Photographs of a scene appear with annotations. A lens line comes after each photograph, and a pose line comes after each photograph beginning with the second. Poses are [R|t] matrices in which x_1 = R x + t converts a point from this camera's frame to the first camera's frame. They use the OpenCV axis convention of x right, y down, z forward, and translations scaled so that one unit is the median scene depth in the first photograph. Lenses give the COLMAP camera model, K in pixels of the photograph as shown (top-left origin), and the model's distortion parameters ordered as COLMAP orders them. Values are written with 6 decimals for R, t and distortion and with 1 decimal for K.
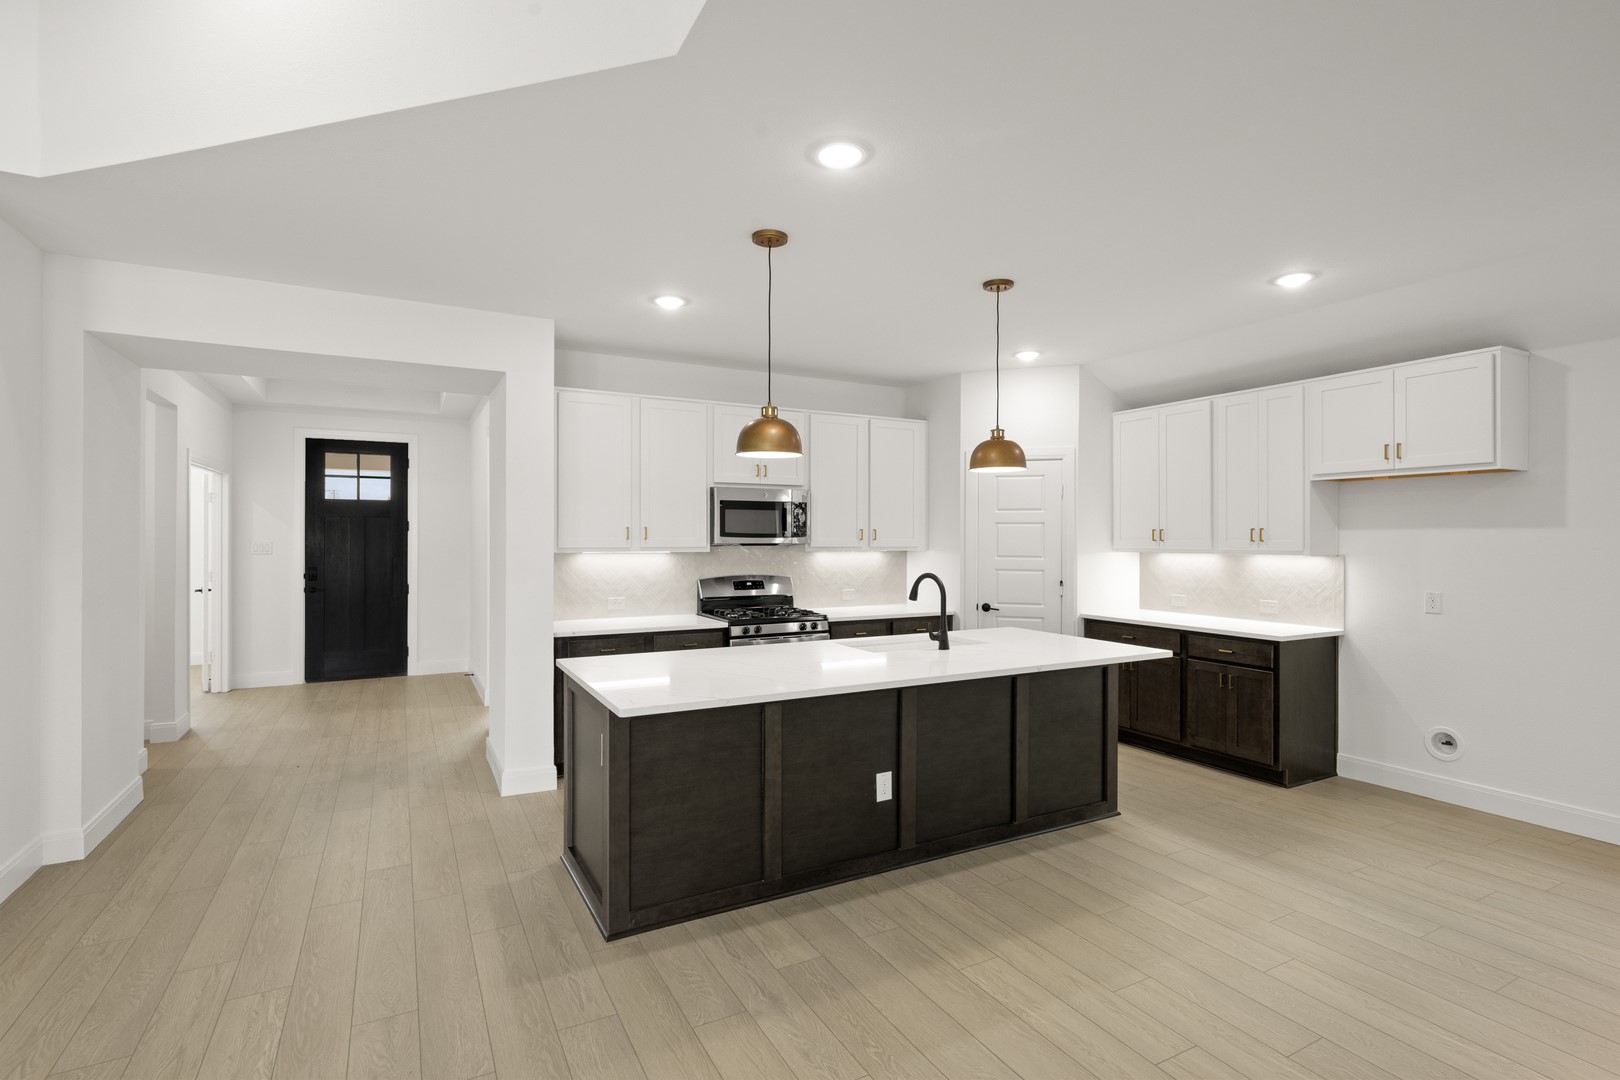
lens RADIAL K [[776.2, 0, 809.0], [0, 776.2, 534.7], [0, 0, 1]] dist [-0.003184, 0.002215]
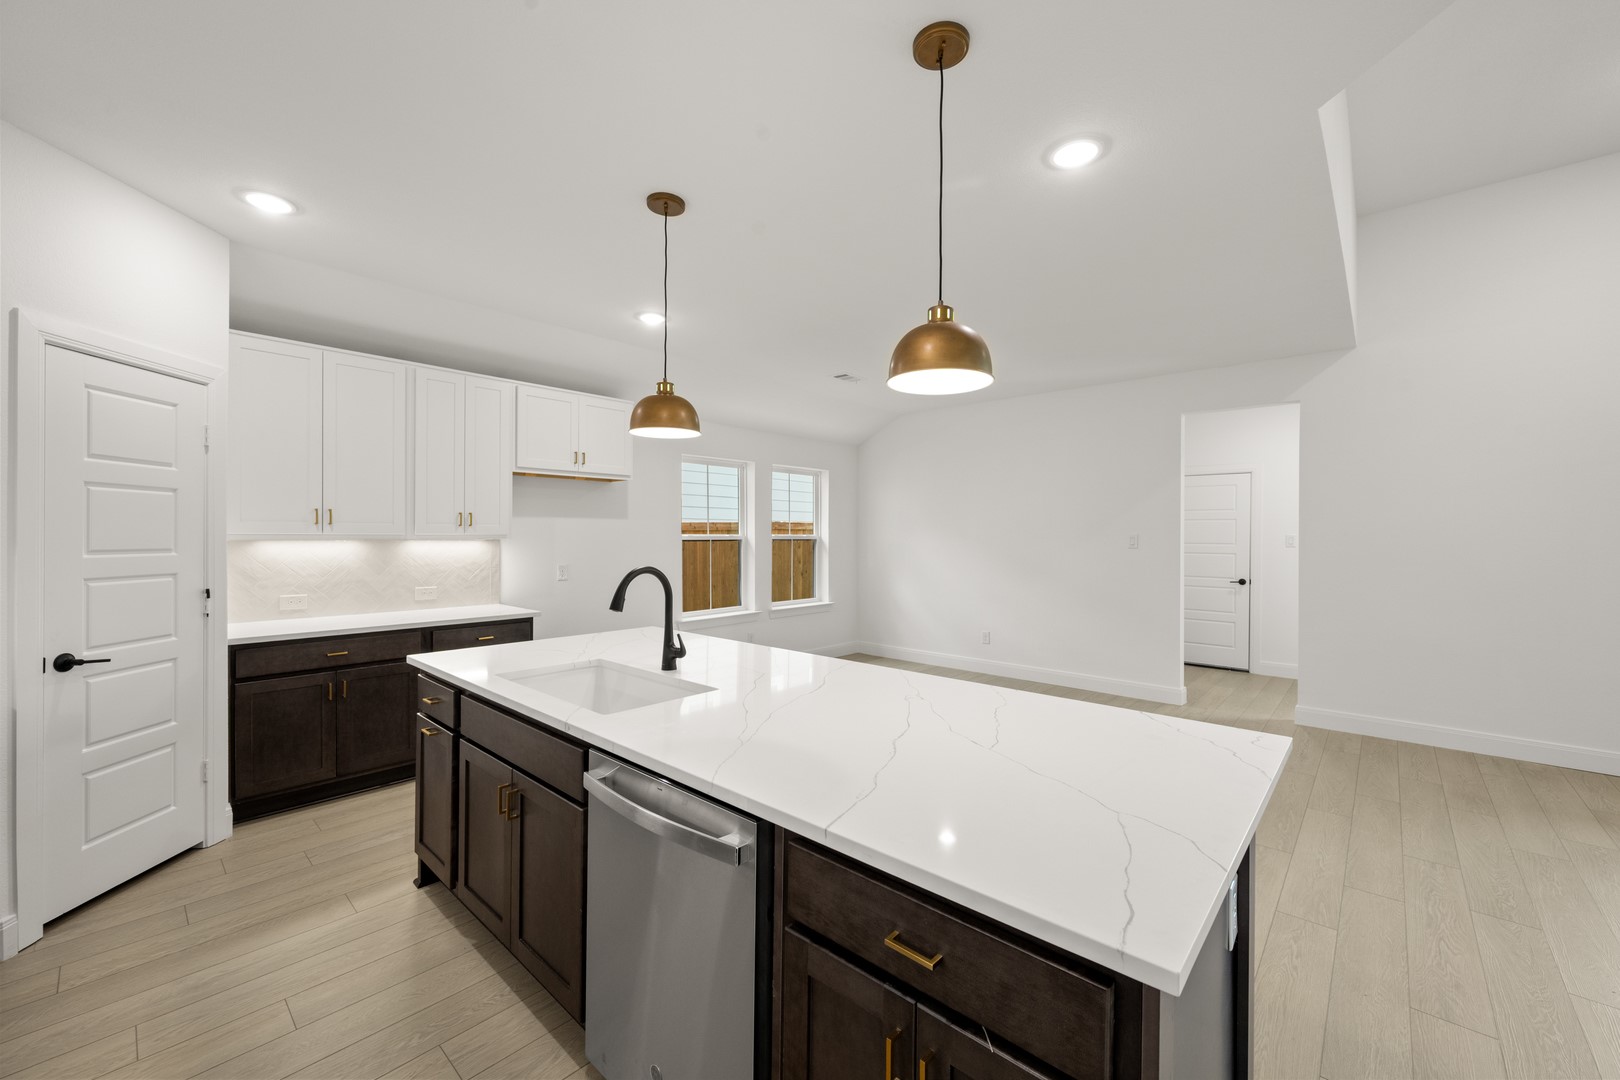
lens RADIAL K [[640.1, 0, 813.7], [0, 640.1, 535.5], [0, 0, 1]] dist [-0.001875, -0.000502]
pose [[-0.340587, -0.002508, 0.940210, -0.370201], [-0.006493, 0.999979, 0.000316, 0.018560], [-0.940191, -0.005997, -0.340596, 0.916367]]
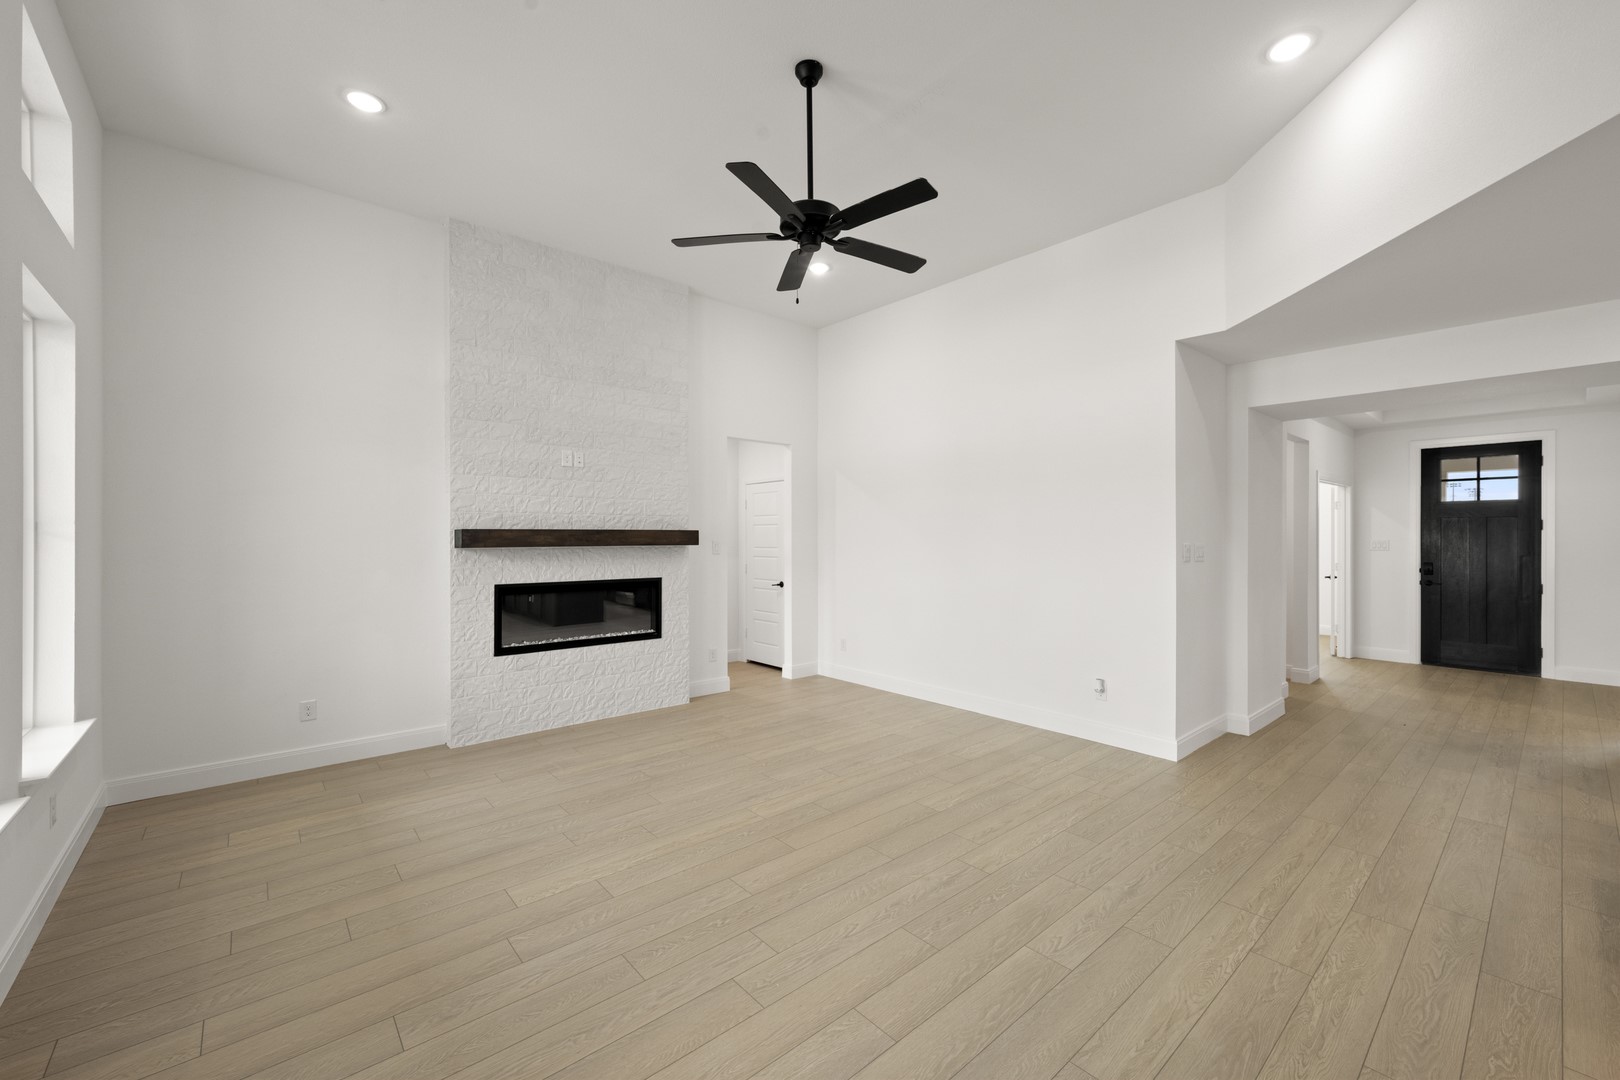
lens RADIAL K [[640.1, 0, 814.1], [0, 640.1, 539.1], [0, 0, 1]] dist [-0.001875, -0.000502]
pose [[0.217507, 0.002250, -0.976056, 0.127338], [0.003861, 0.999988, 0.003166, 0.001430], [0.976051, -0.004457, 0.217495, -0.131214]]
